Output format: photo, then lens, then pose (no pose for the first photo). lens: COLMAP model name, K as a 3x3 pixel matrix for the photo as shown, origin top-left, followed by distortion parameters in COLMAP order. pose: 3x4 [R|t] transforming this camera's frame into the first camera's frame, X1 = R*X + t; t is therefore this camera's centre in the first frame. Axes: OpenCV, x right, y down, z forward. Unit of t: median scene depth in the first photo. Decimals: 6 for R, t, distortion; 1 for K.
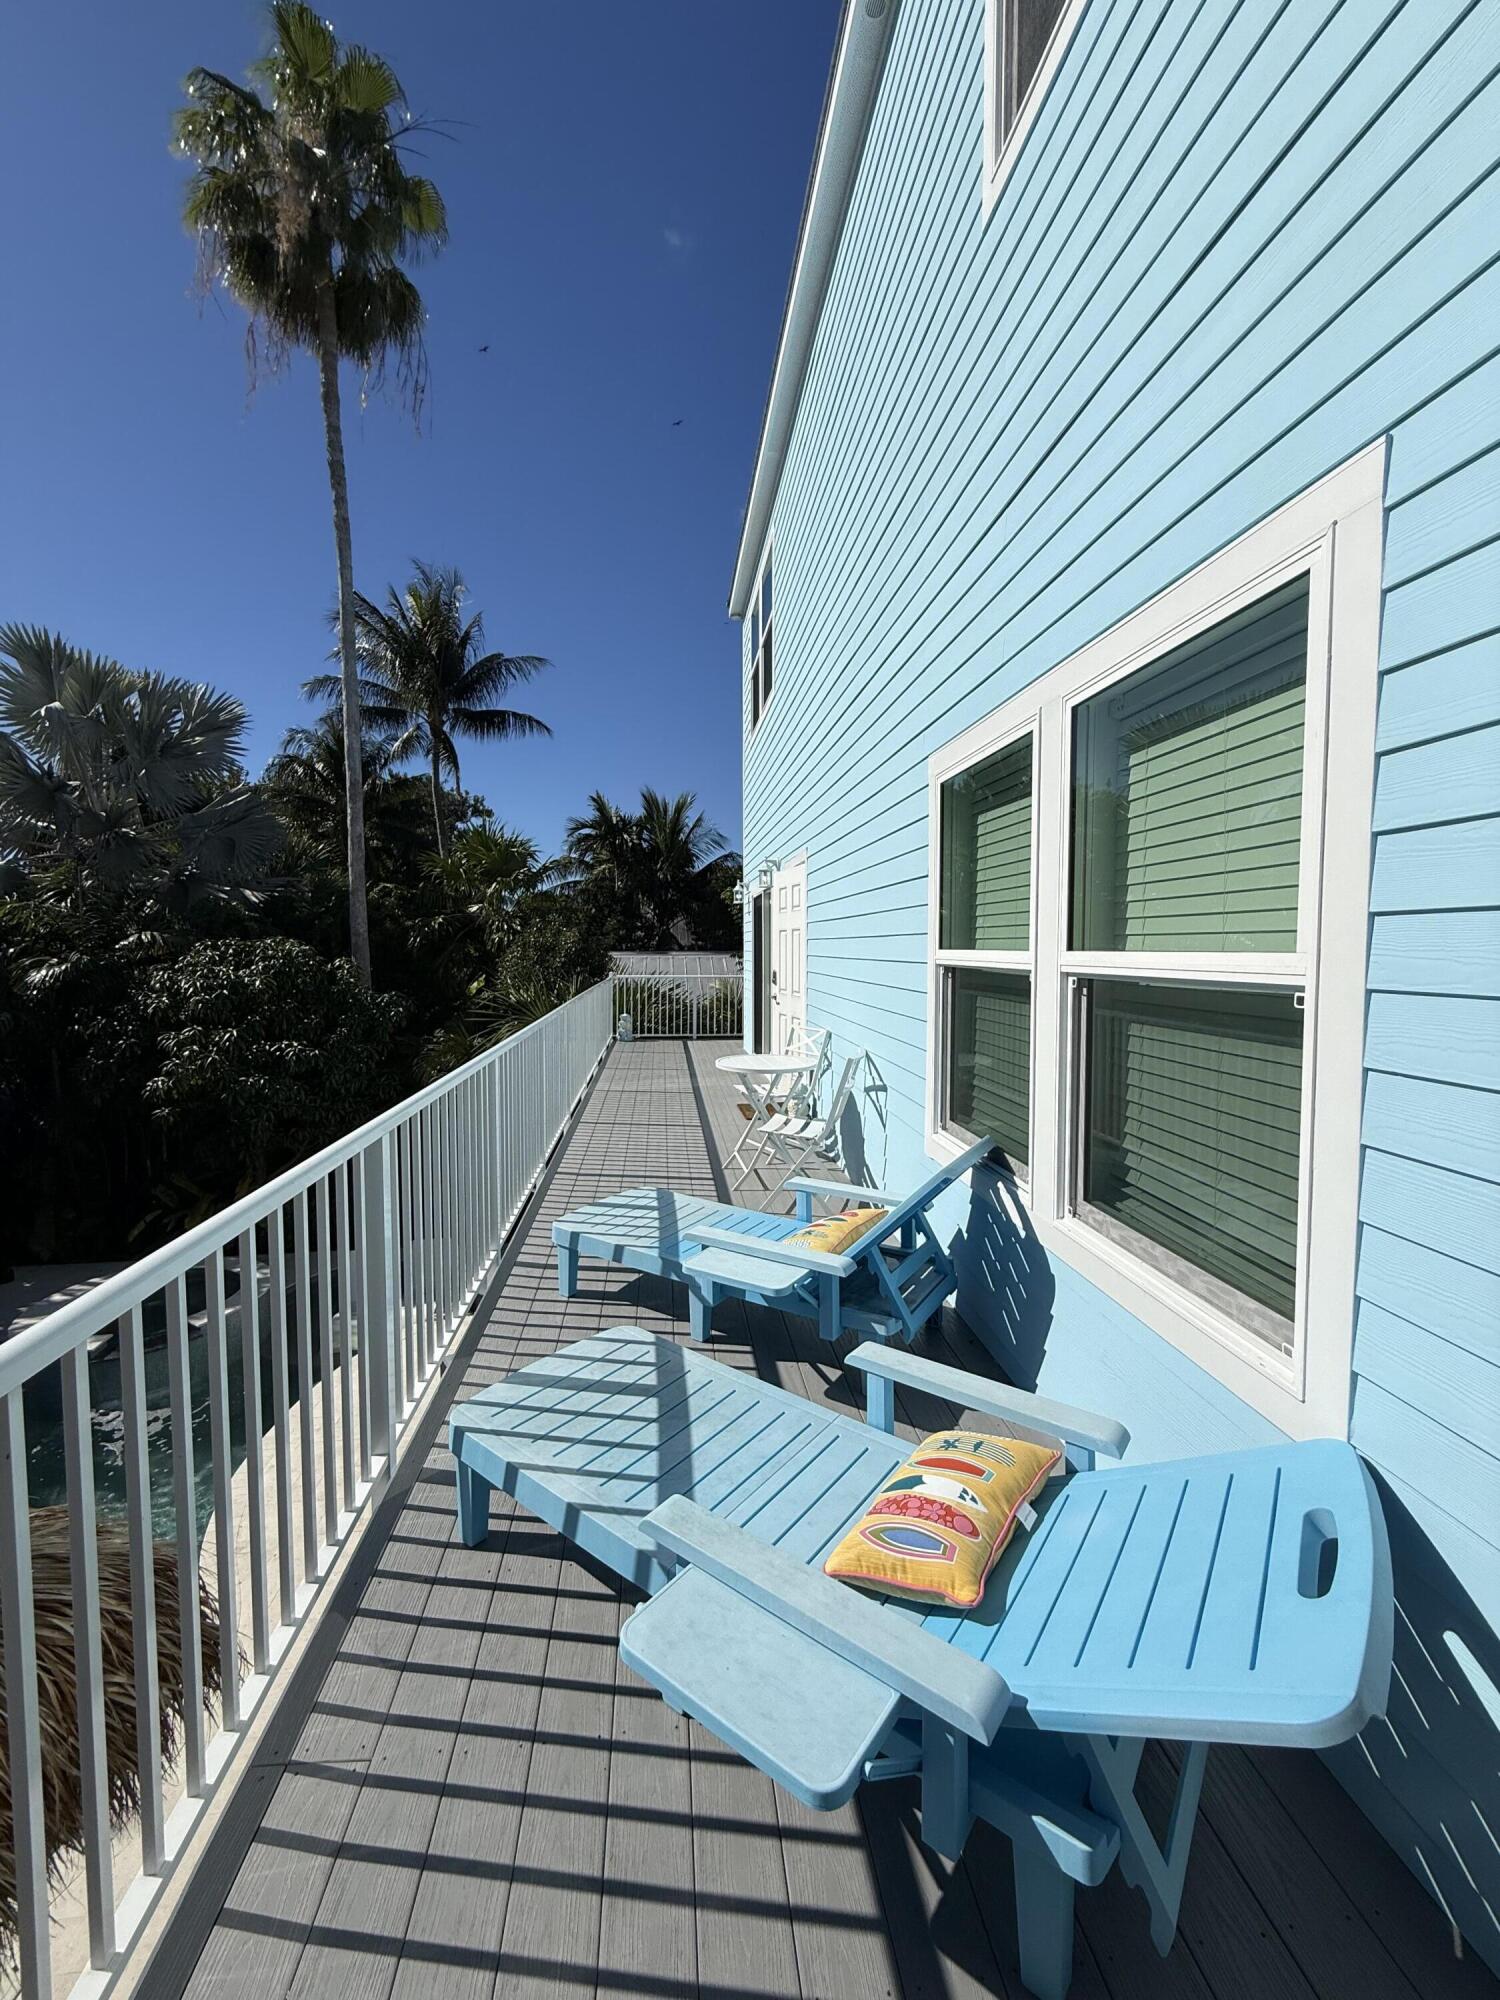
lens RADIAL K [[793.0, 0, 749.6], [0, 793.0, 990.0], [0, 0, 1]] dist [-0.003757, 0.000852]
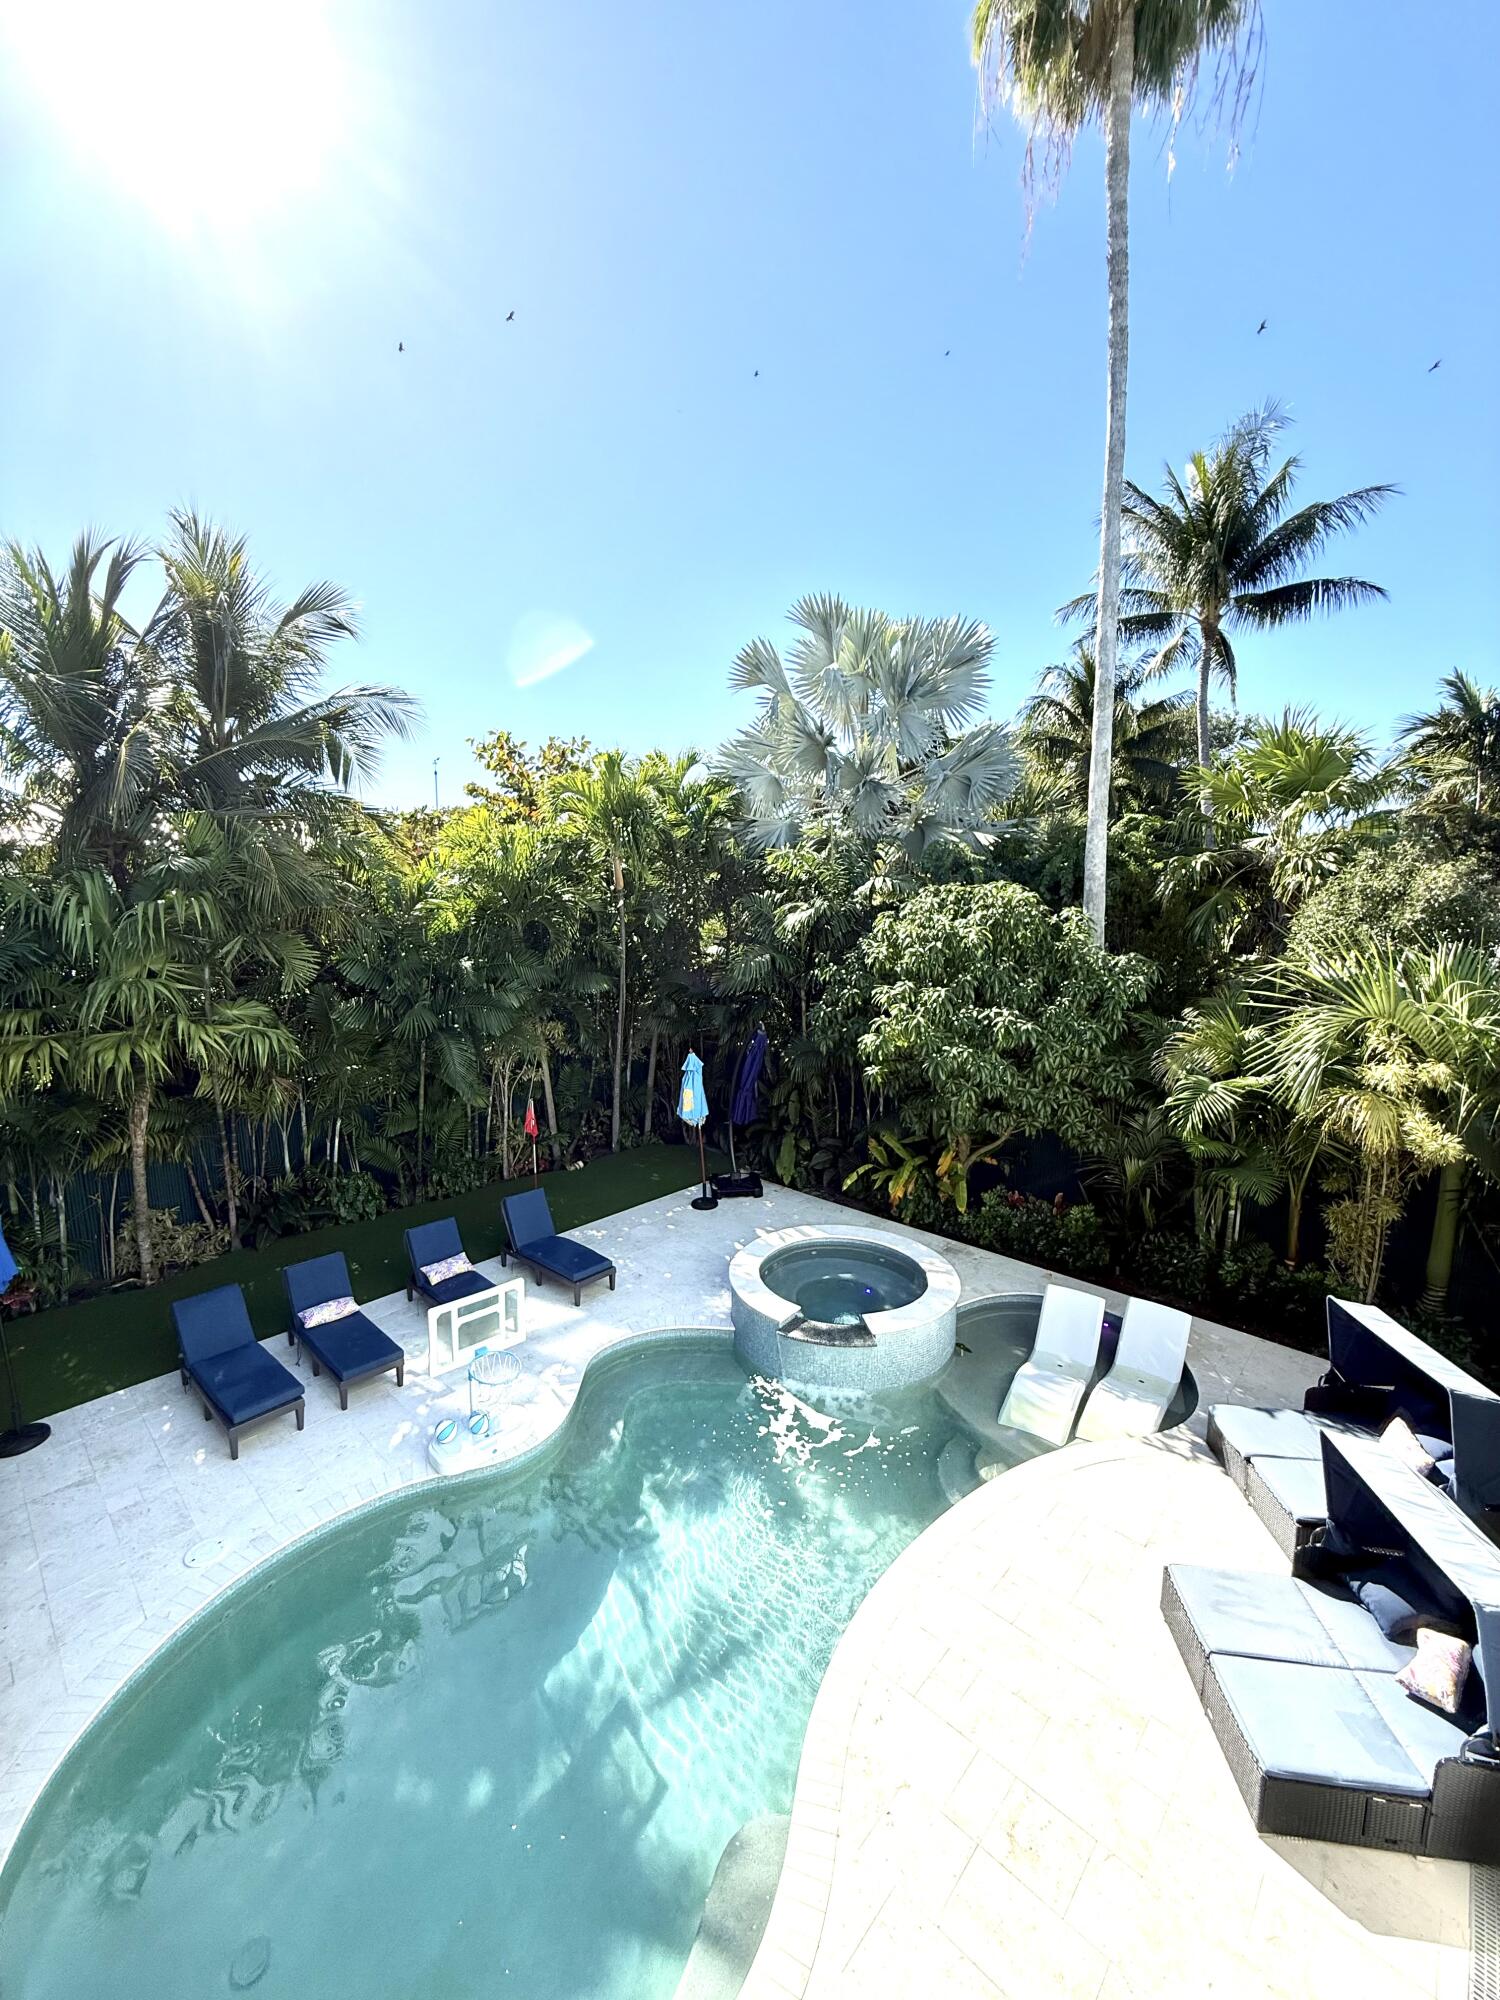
lens RADIAL K [[793.0, 0, 750.6], [0, 793.0, 999.6], [0, 0, 1]] dist [-0.003757, 0.000852]
pose [[0.649648, 0.100128, -0.753613, -0.107175], [-0.047684, 0.994704, 0.091055, -0.005610], [0.758738, -0.023219, 0.650981, 0.220001]]
